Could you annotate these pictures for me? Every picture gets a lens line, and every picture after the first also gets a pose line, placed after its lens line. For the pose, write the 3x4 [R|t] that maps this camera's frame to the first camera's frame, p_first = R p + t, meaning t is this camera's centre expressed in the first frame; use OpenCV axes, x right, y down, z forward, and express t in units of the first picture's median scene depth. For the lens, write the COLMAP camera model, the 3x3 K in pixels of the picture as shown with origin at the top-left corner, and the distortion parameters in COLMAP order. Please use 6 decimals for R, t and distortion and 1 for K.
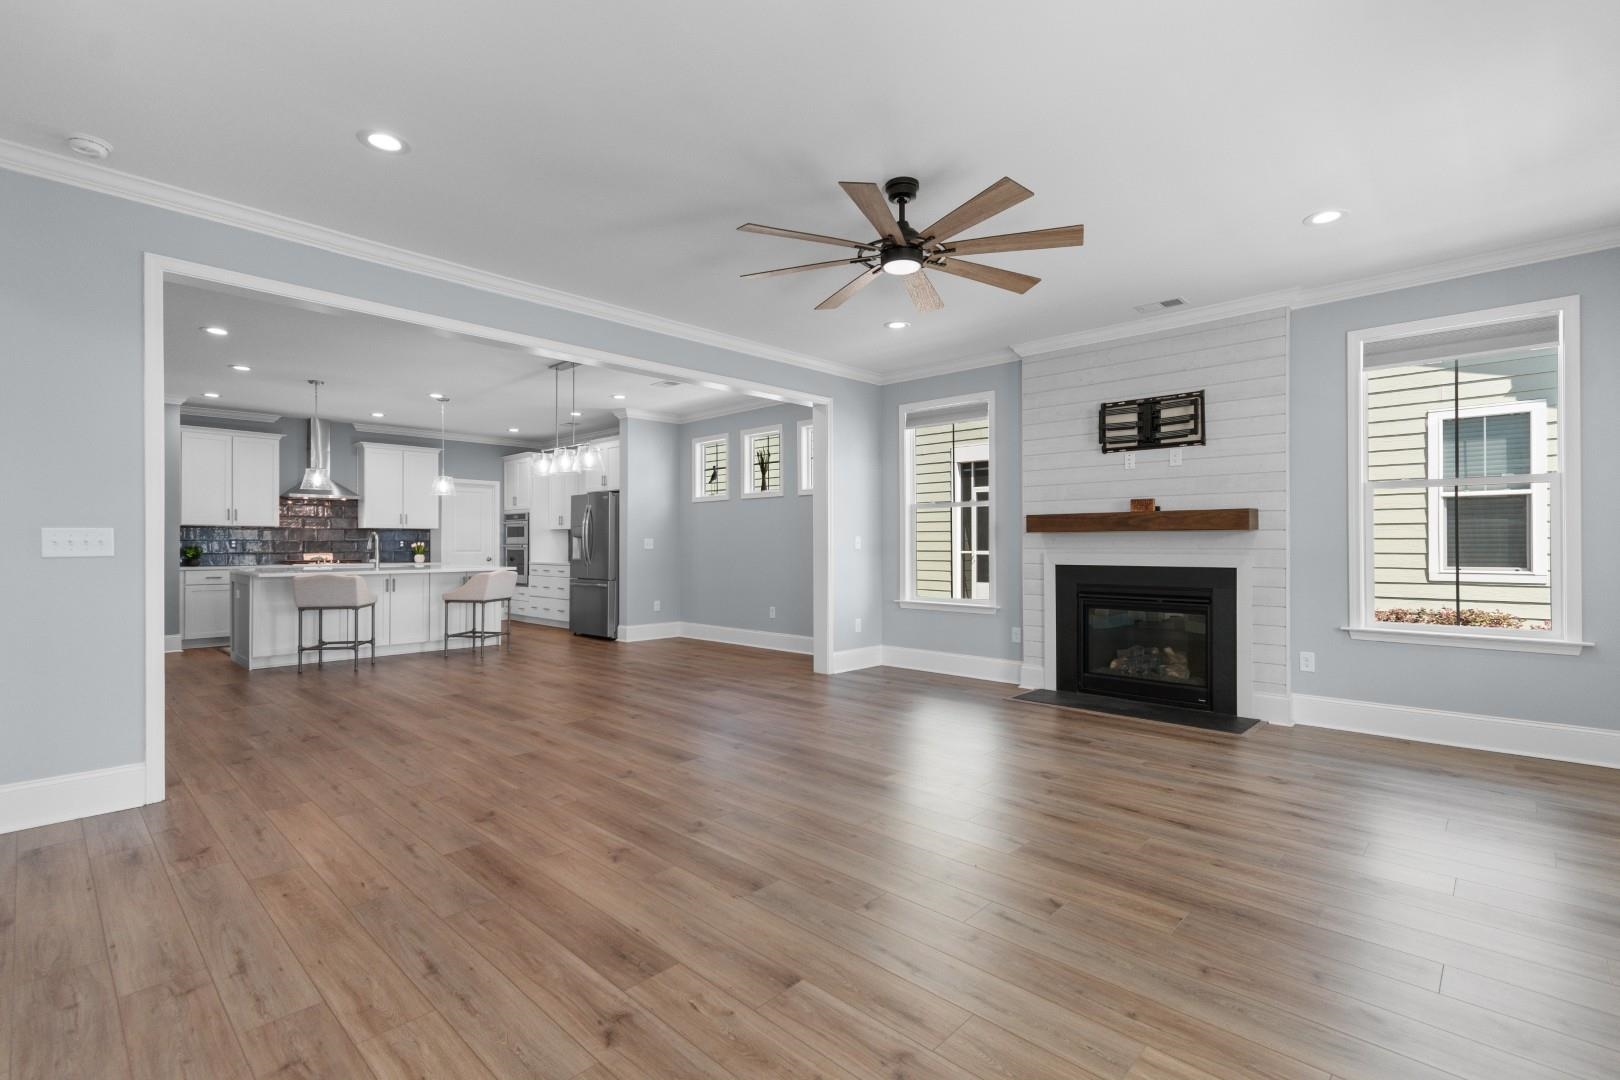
lens RADIAL K [[714.0, 0, 810.0], [0, 714.0, 540.0], [0, 0, 1]] dist [0.000093, -0.000026]
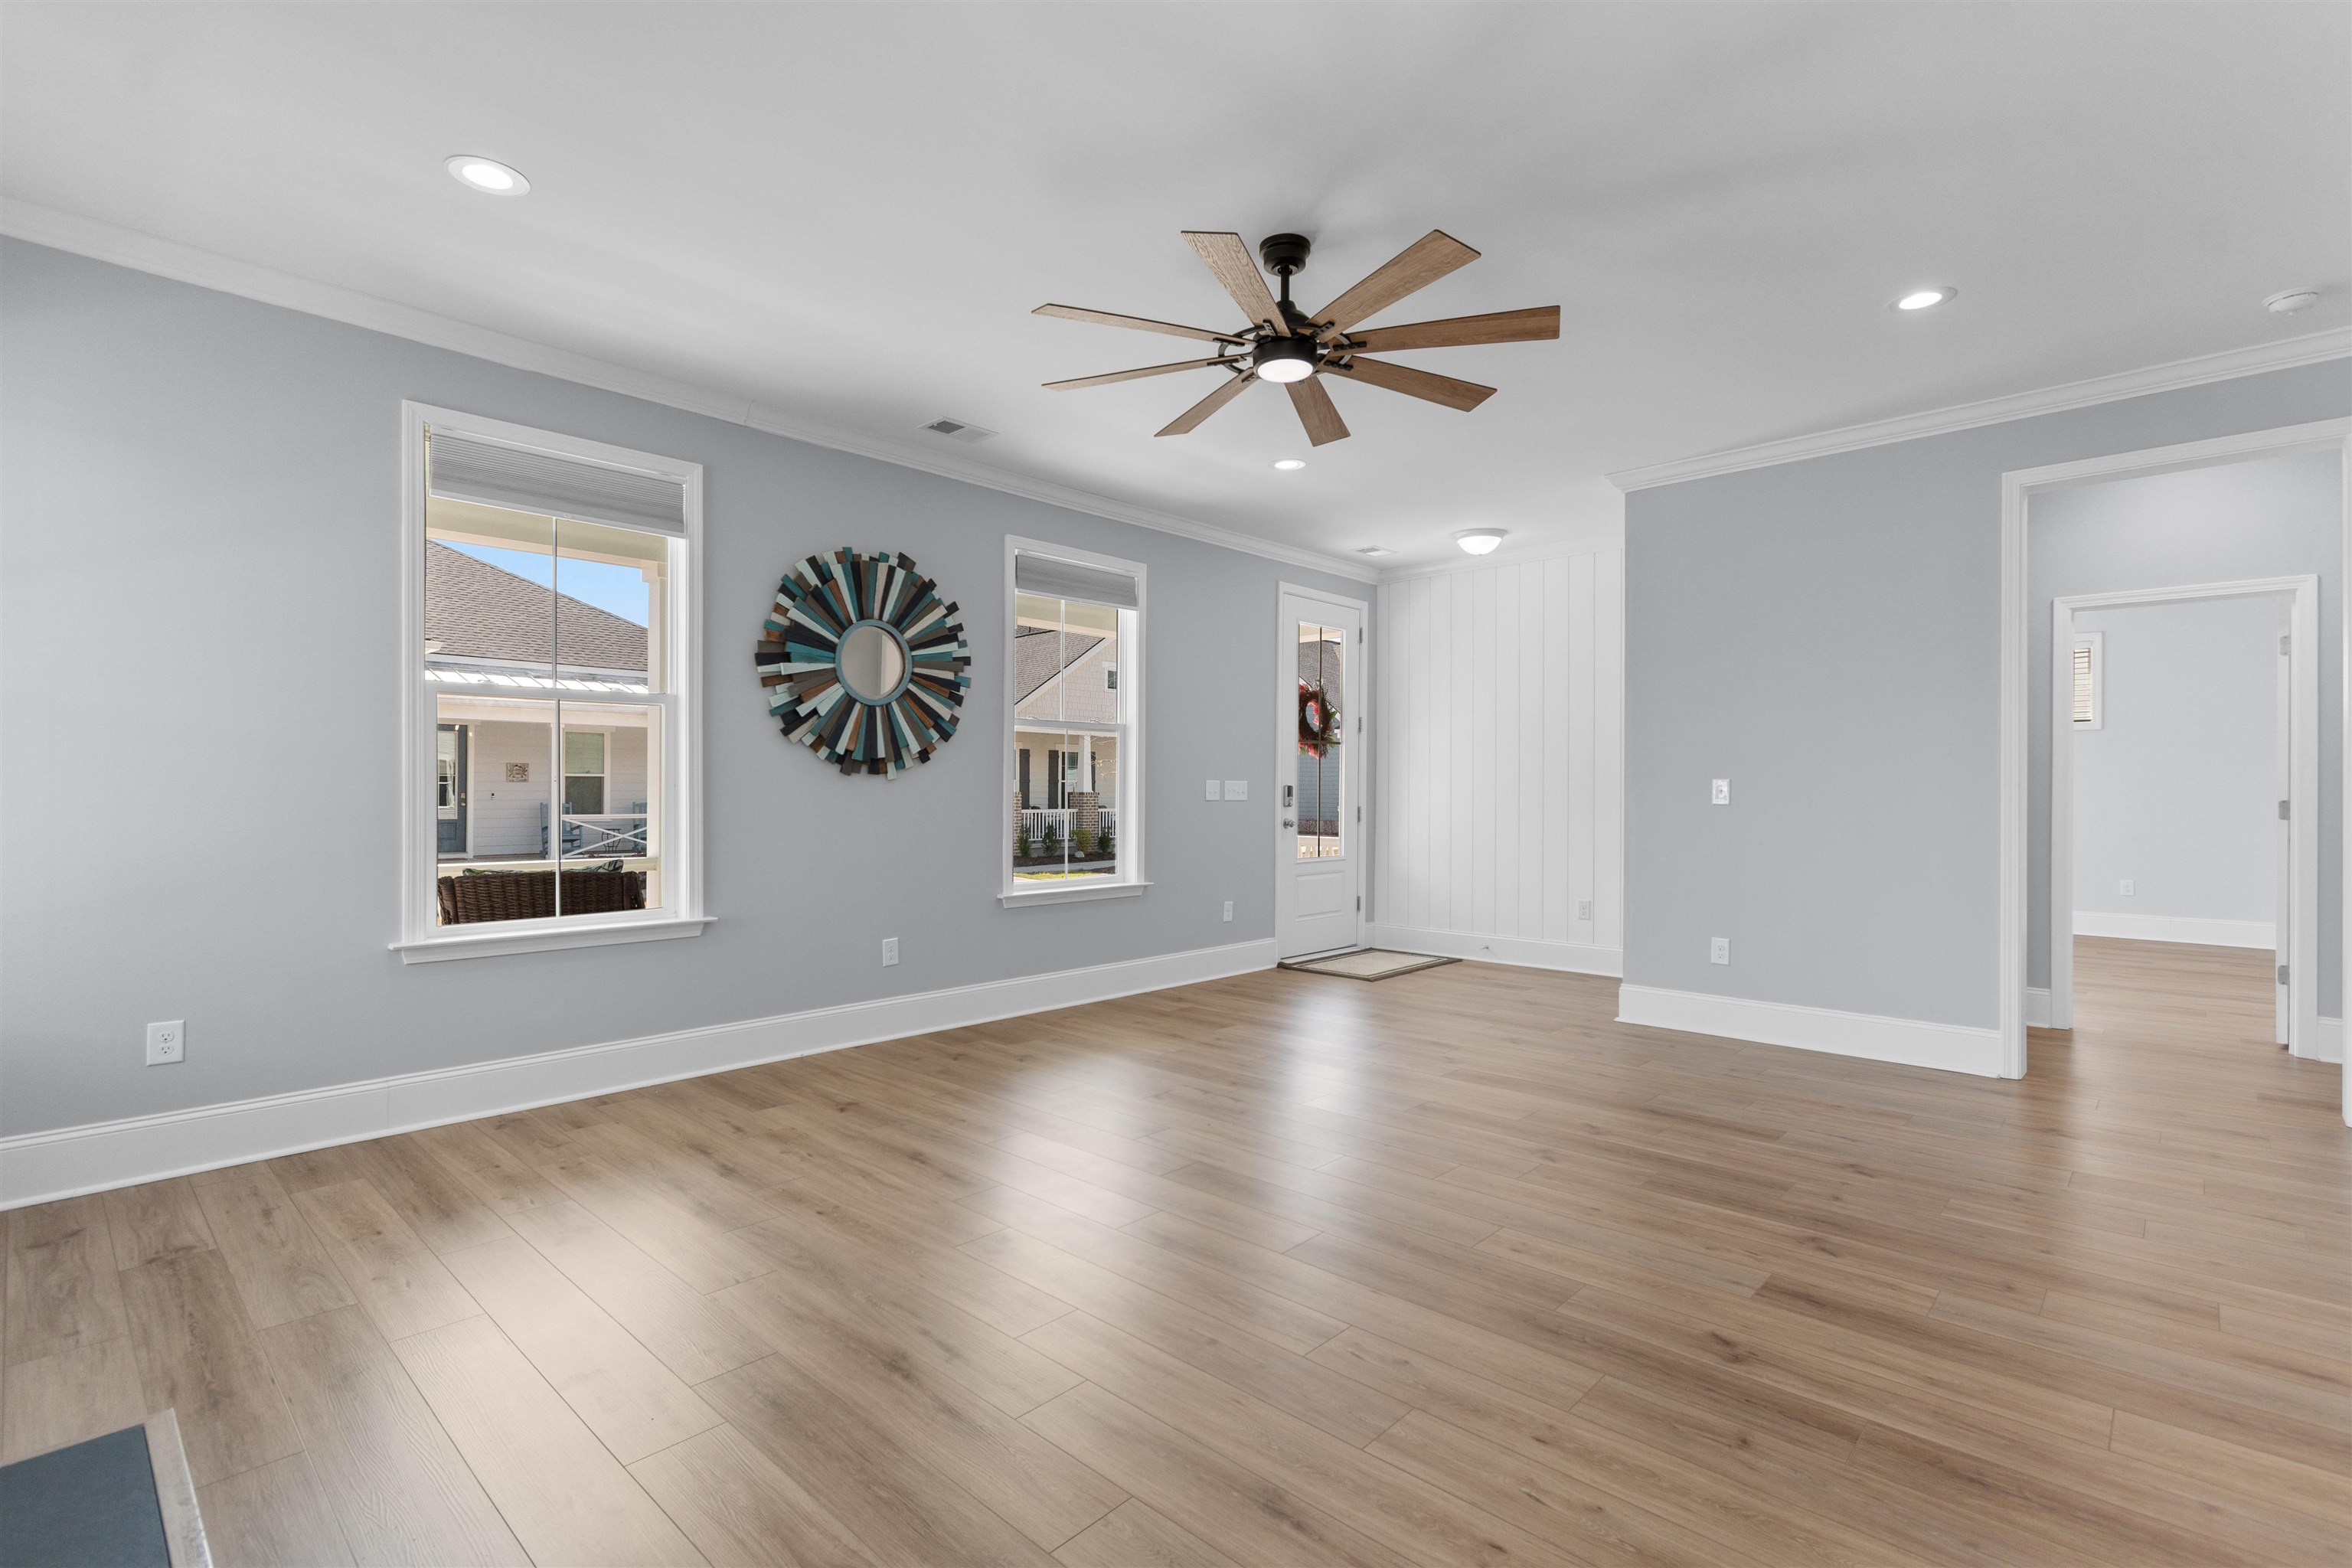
lens RADIAL K [[1036.6, 0, 1176.0], [0, 1036.6, 784.0], [0, 0, 1]] dist [0.000093, -0.000026]
pose [[-0.999943, -0.002382, -0.010418, 0.242531], [-0.002321, 0.999980, -0.005900, 0.005059], [0.010432, -0.005876, -0.999928, 1.984941]]
